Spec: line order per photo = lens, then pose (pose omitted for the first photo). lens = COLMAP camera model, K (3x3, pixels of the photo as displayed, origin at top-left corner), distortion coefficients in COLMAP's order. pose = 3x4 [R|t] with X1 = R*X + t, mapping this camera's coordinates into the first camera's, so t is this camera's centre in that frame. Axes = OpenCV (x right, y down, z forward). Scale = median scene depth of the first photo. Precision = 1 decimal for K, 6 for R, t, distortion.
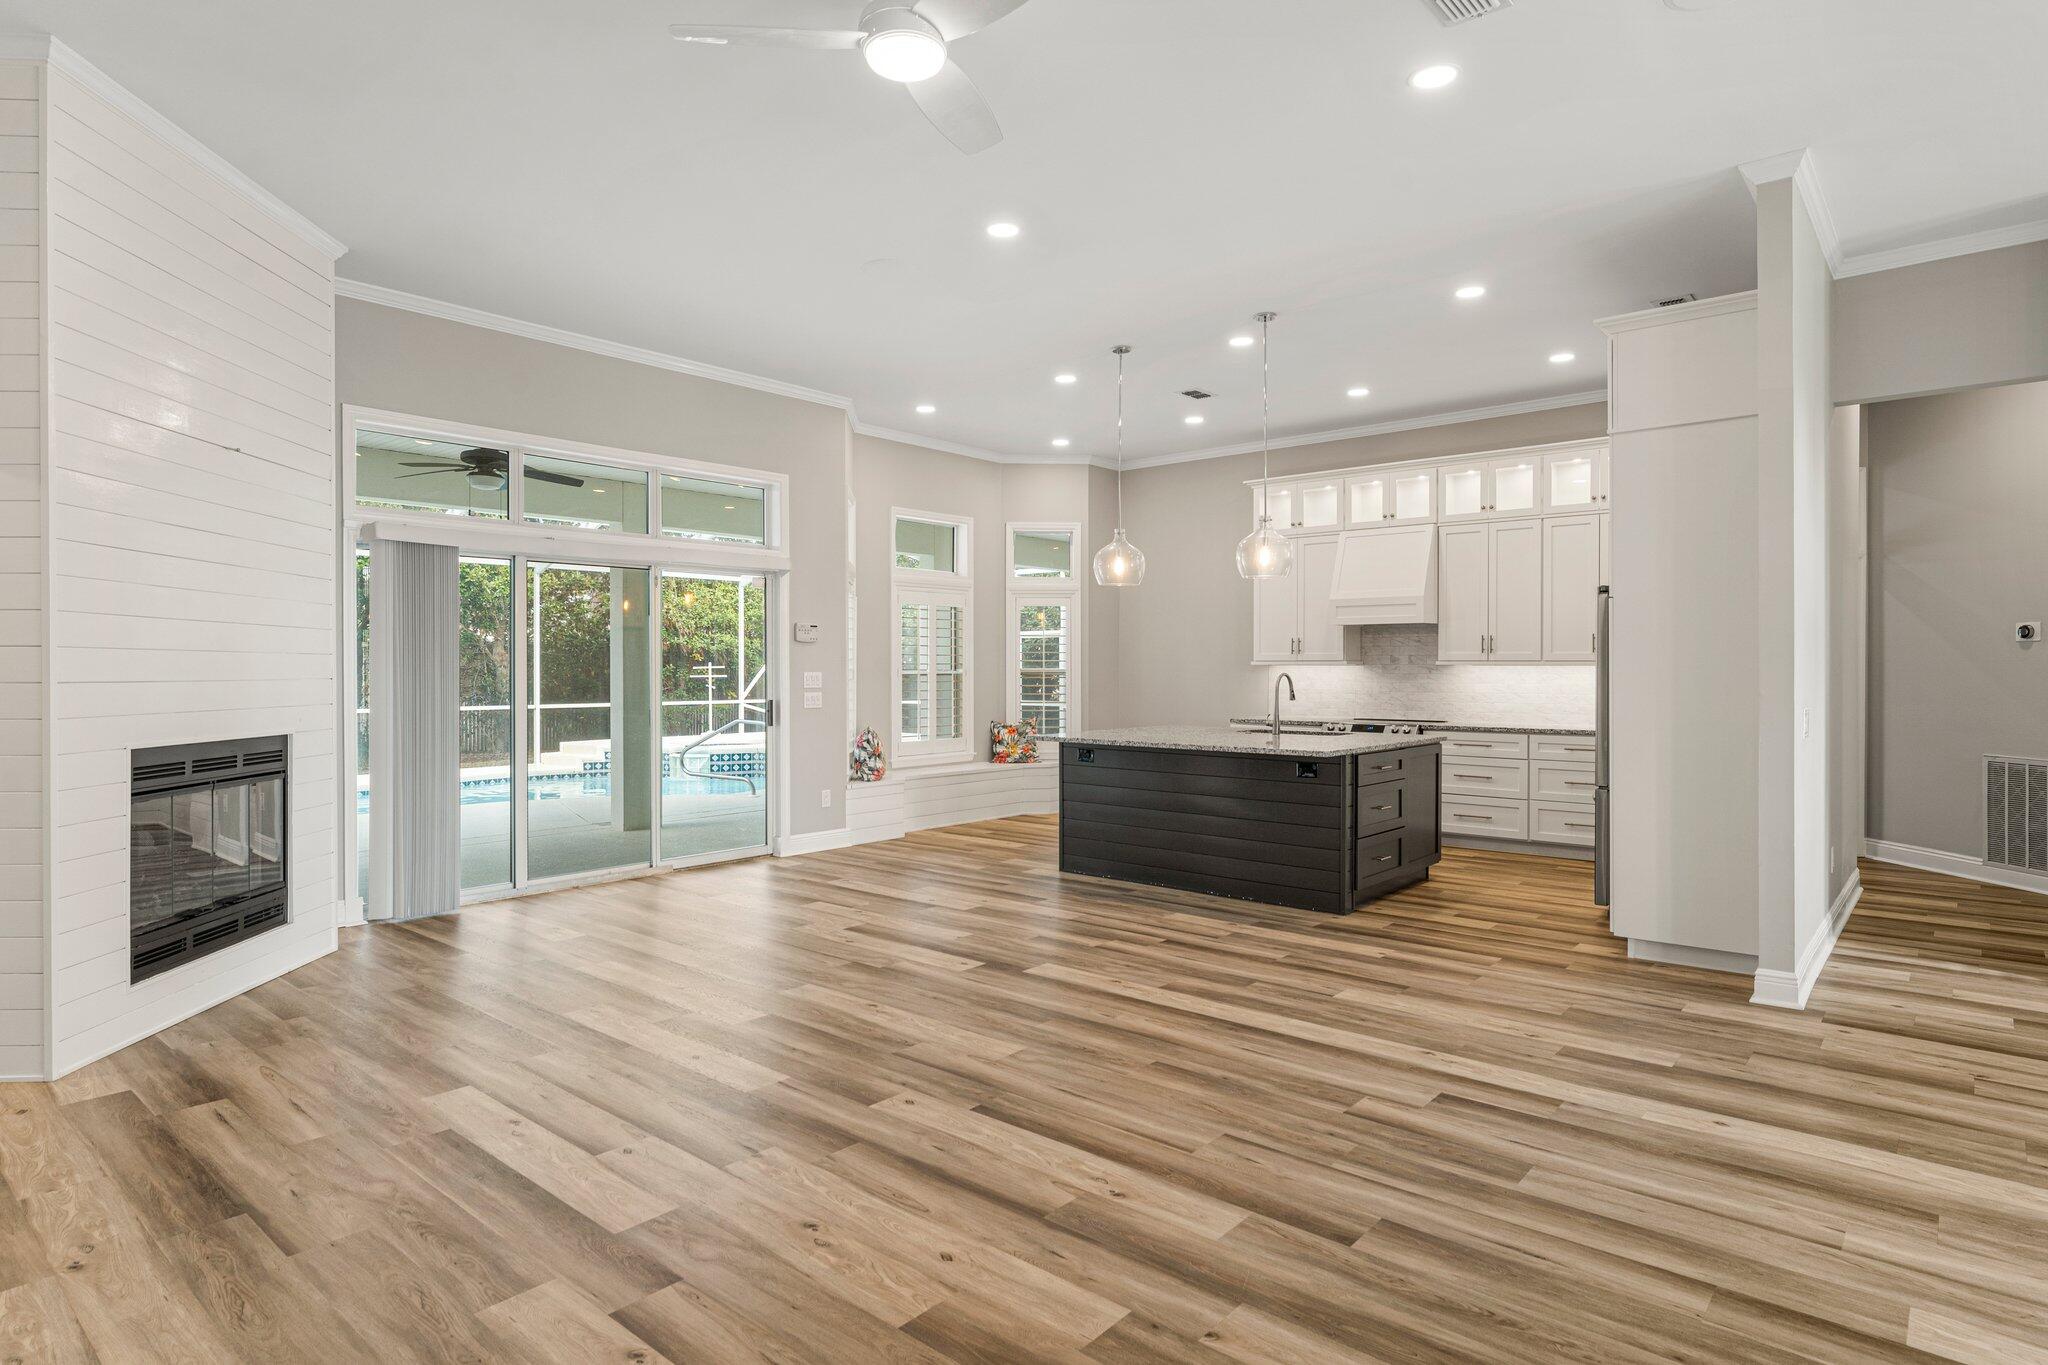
lens RADIAL K [[1113.7, 0, 1029.5], [0, 1113.7, 676.3], [0, 0, 1]] dist [0.005888, 0.000686]
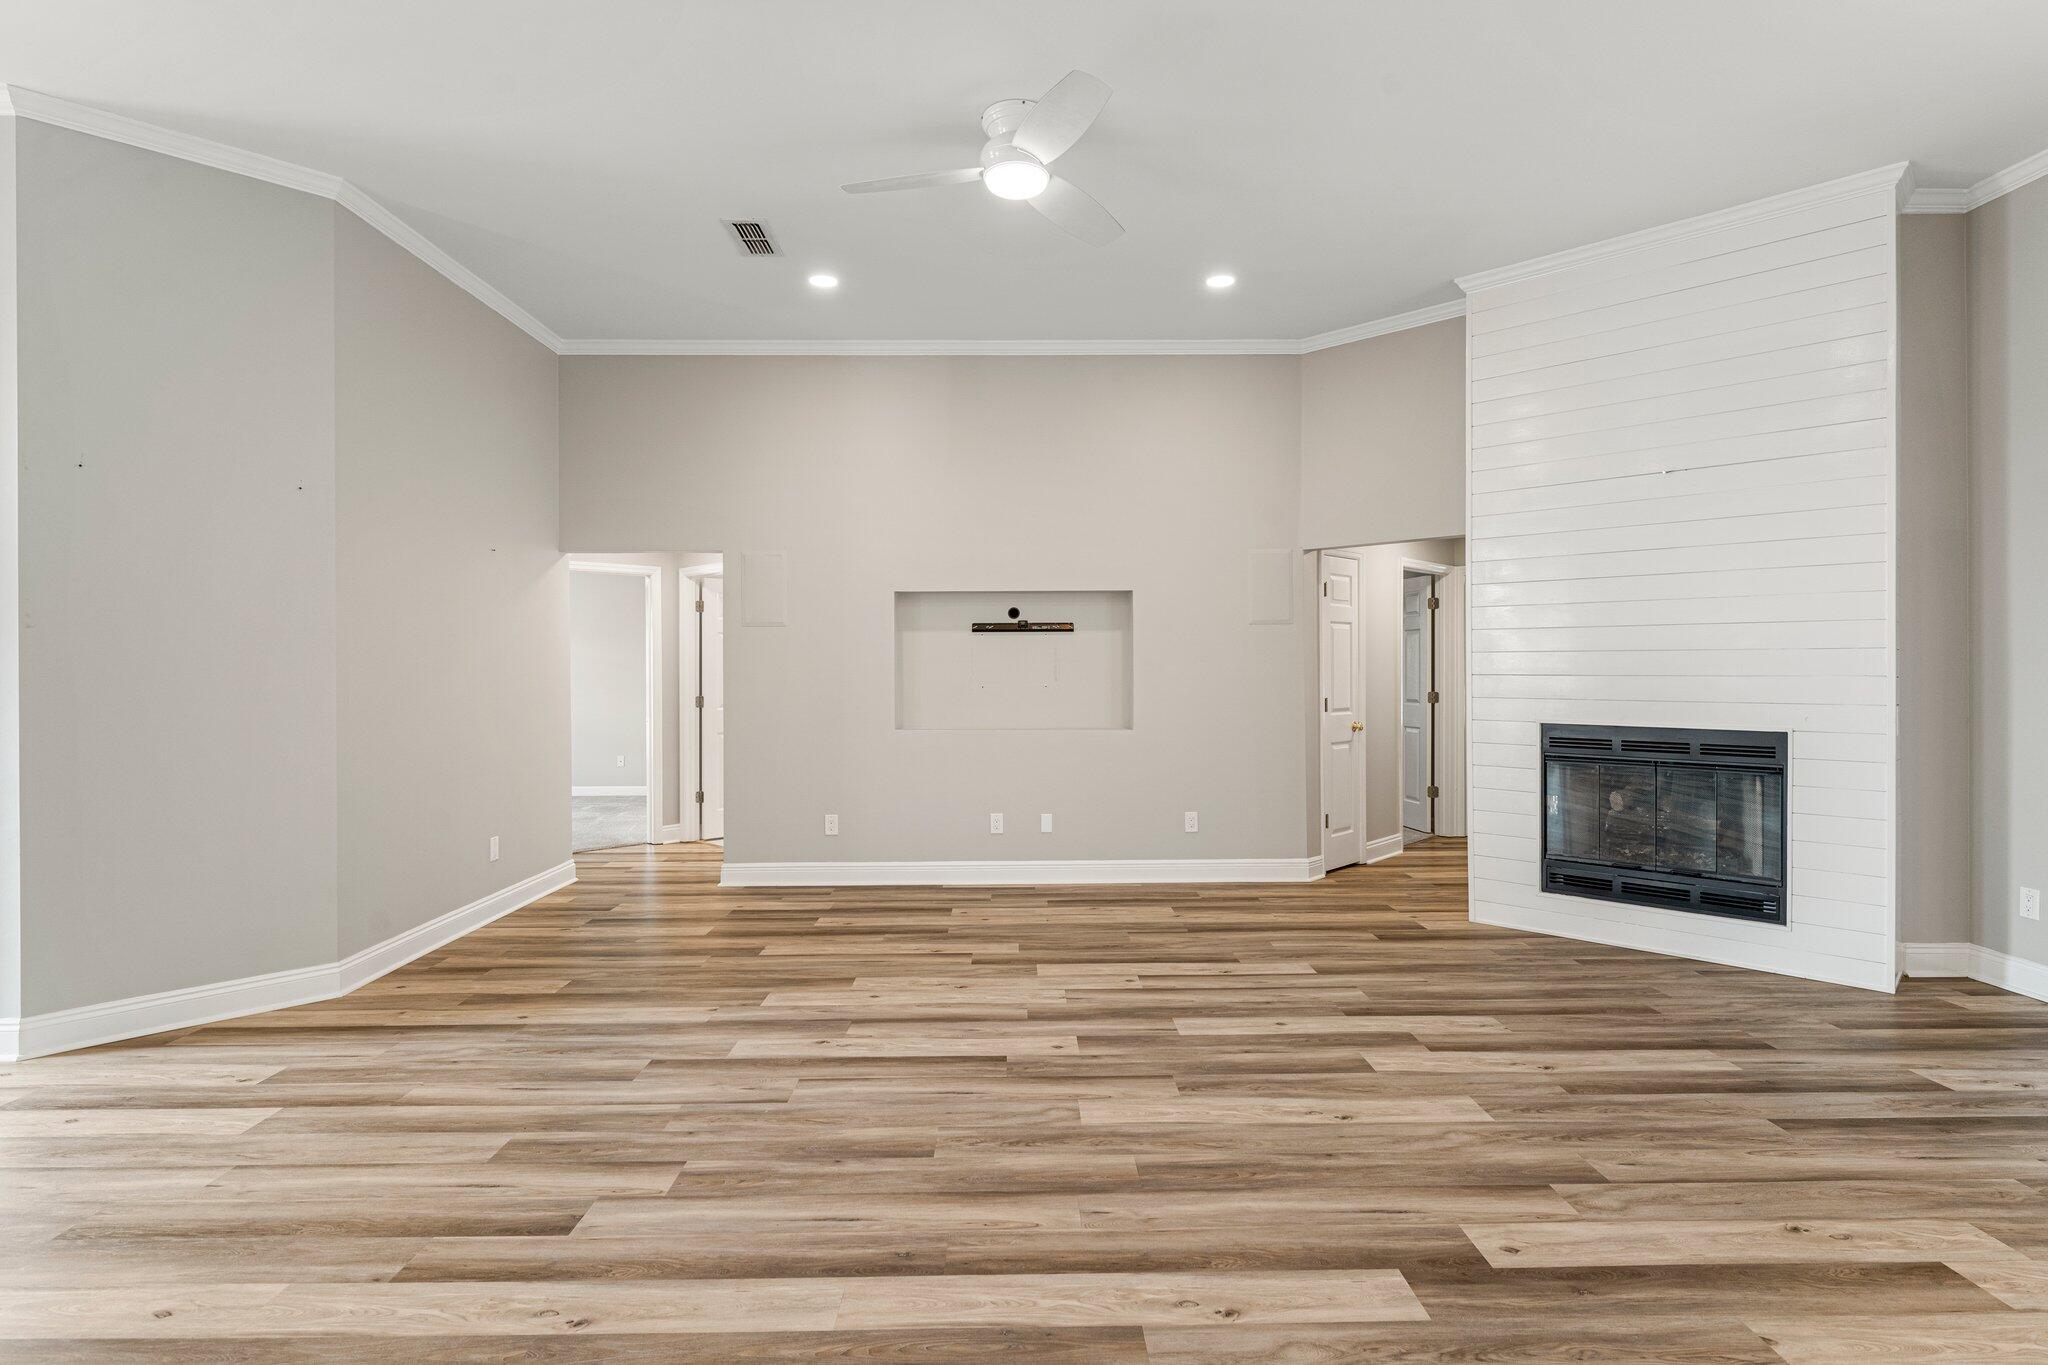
lens RADIAL K [[1029.0, 0, 1034.6], [0, 1029.0, 676.5], [0, 0, 1]] dist [0.002071, 0.000388]
pose [[-0.751159, 0.009147, -0.660058, 0.608931], [-0.001286, 0.999882, 0.015320, -0.014931], [0.660120, 0.012357, -0.751058, 1.785656]]
